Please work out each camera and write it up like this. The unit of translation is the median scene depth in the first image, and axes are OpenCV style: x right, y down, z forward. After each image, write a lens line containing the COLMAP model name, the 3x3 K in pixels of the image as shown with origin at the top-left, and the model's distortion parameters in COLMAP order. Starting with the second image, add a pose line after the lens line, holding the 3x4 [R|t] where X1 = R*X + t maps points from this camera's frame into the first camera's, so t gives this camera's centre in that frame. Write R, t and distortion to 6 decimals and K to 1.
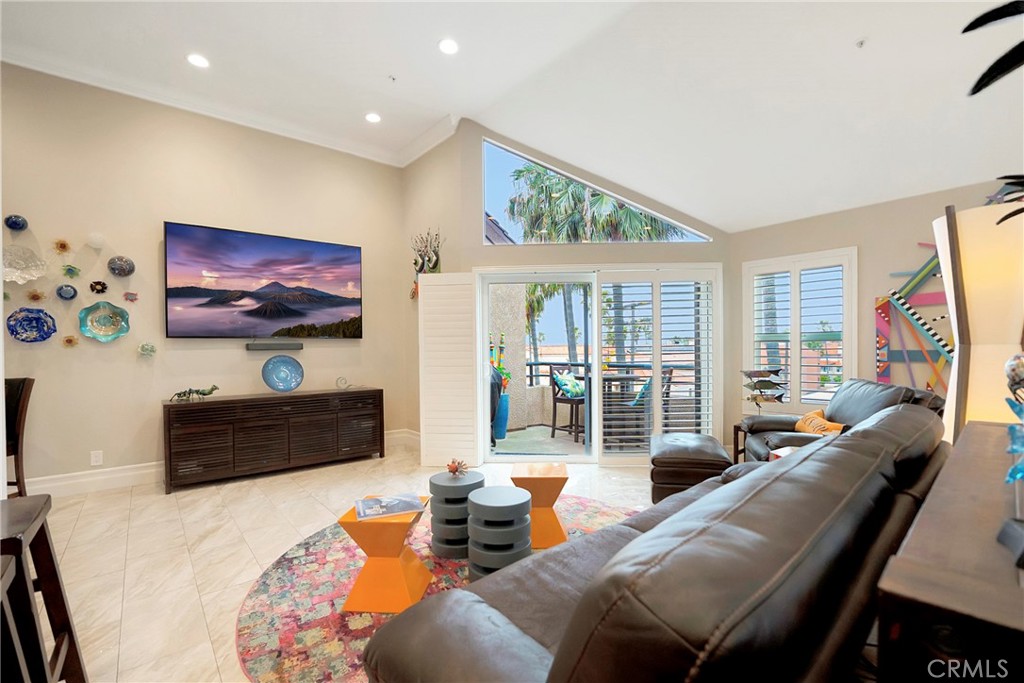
lens RADIAL K [[439.7, 0, 505.7], [0, 439.7, 361.1], [0, 0, 1]] dist [-0.047015, 0.011039]
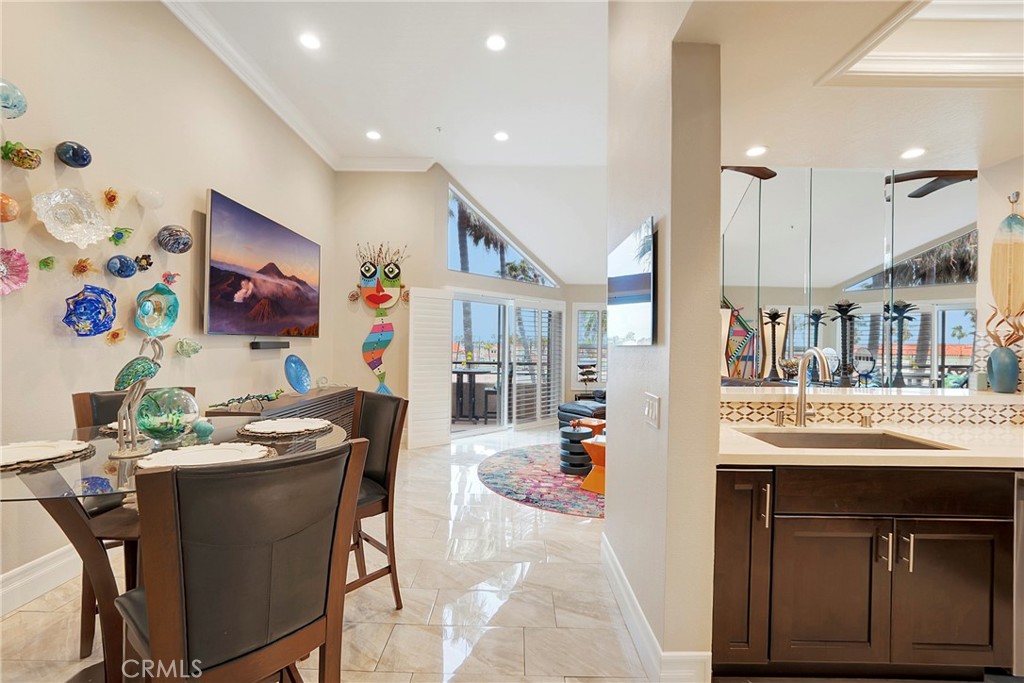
lens RADIAL K [[439.7, 0, 509.7], [0, 439.7, 352.0], [0, 0, 1]] dist [-0.047015, 0.011039]
pose [[0.658012, 0.009550, 0.752947, -1.059216], [-0.001486, 0.999934, -0.011384, -0.012028], [-0.753006, 0.006372, 0.657982, 0.045102]]
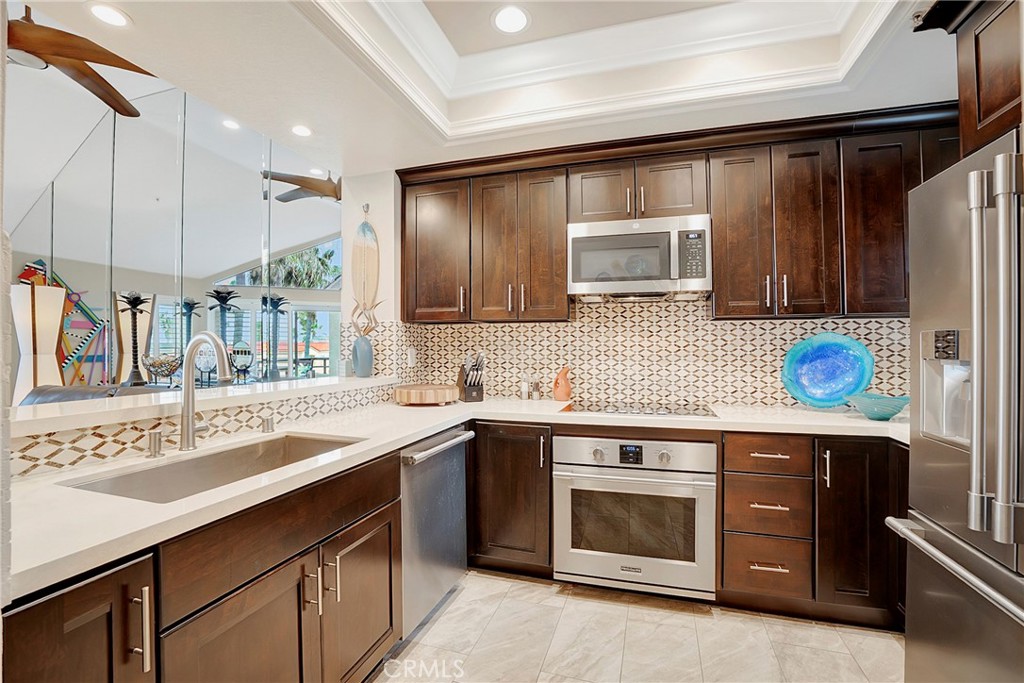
lens RADIAL K [[439.7, 0, 515.6], [0, 439.7, 346.6], [0, 0, 1]] dist [-0.047015, 0.011039]
pose [[-0.533094, 0.015916, 0.845906, -0.870037], [0.032165, 0.999481, 0.001466, -0.004172], [-0.845444, 0.027990, -0.533329, 0.082770]]
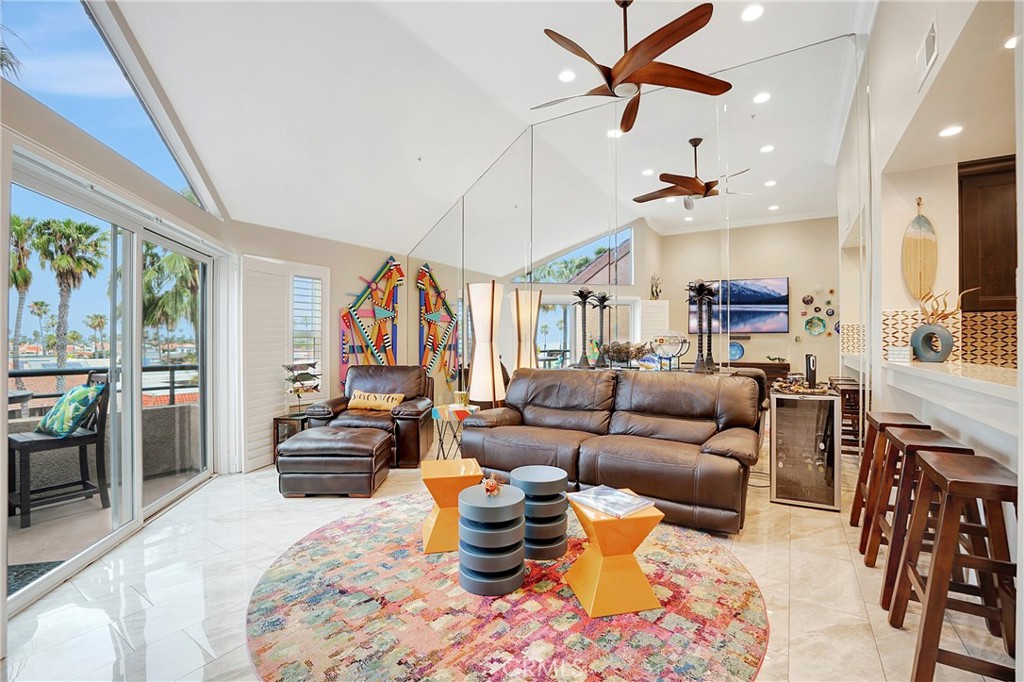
lens RADIAL K [[439.7, 0, 514.9], [0, 439.7, 341.3], [0, 0, 1]] dist [-0.047015, 0.011039]
pose [[-0.293144, 0.014969, 0.955951, -0.620048], [0.027896, 0.999586, -0.007097, -0.012230], [-0.955661, 0.024587, -0.293440, 0.804516]]
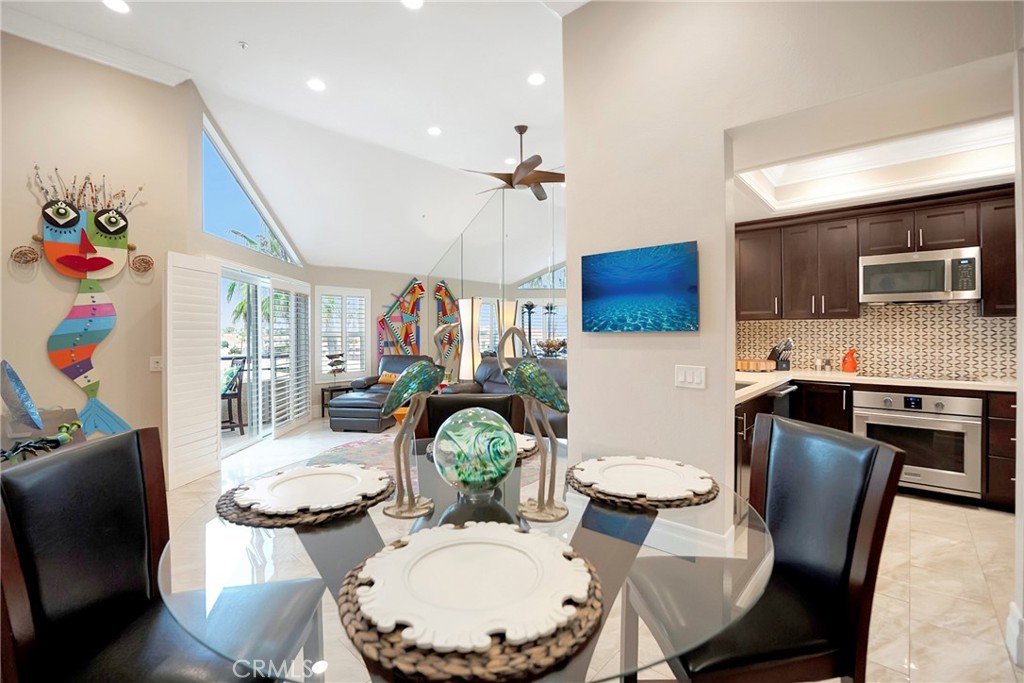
lens RADIAL K [[439.7, 0, 514.0], [0, 439.7, 336.0], [0, 0, 1]] dist [-0.047015, 0.011039]
pose [[-0.128103, 0.005021, 0.991748, -1.224948], [0.033782, 0.999429, -0.000697, -0.025844], [-0.991185, 0.033414, -0.128199, 0.569449]]
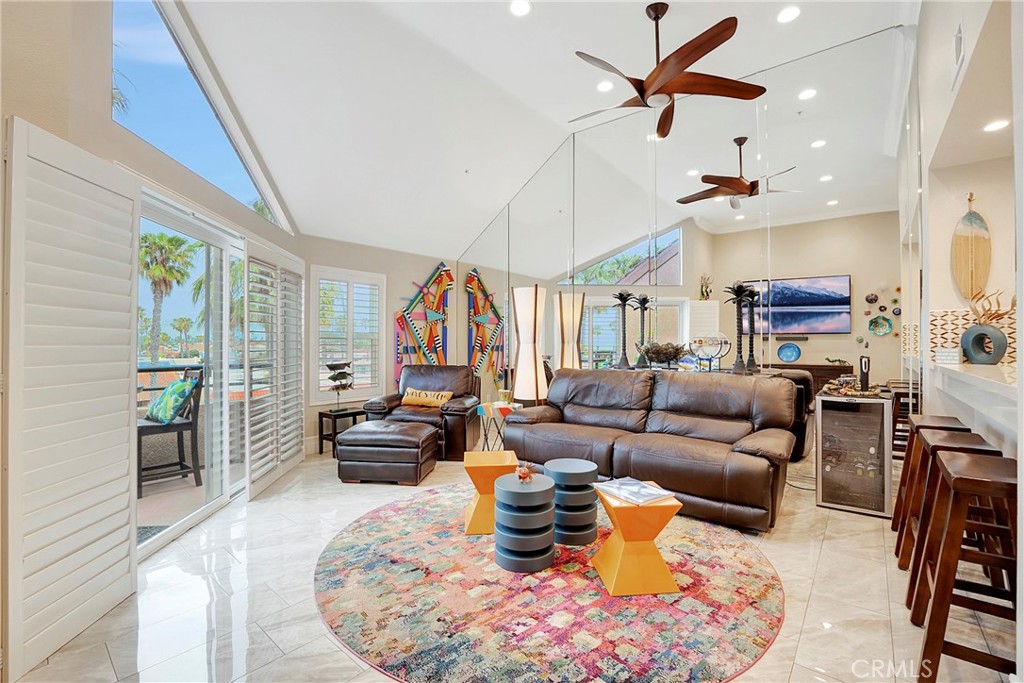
lens RADIAL K [[439.7, 0, 513.6], [0, 439.7, 340.9], [0, 0, 1]] dist [-0.047015, 0.011039]
pose [[-0.174918, 0.017947, 0.984419, -0.681888], [0.026789, 0.999550, -0.013463, -0.011424], [-0.984219, 0.024017, -0.175320, 0.791971]]
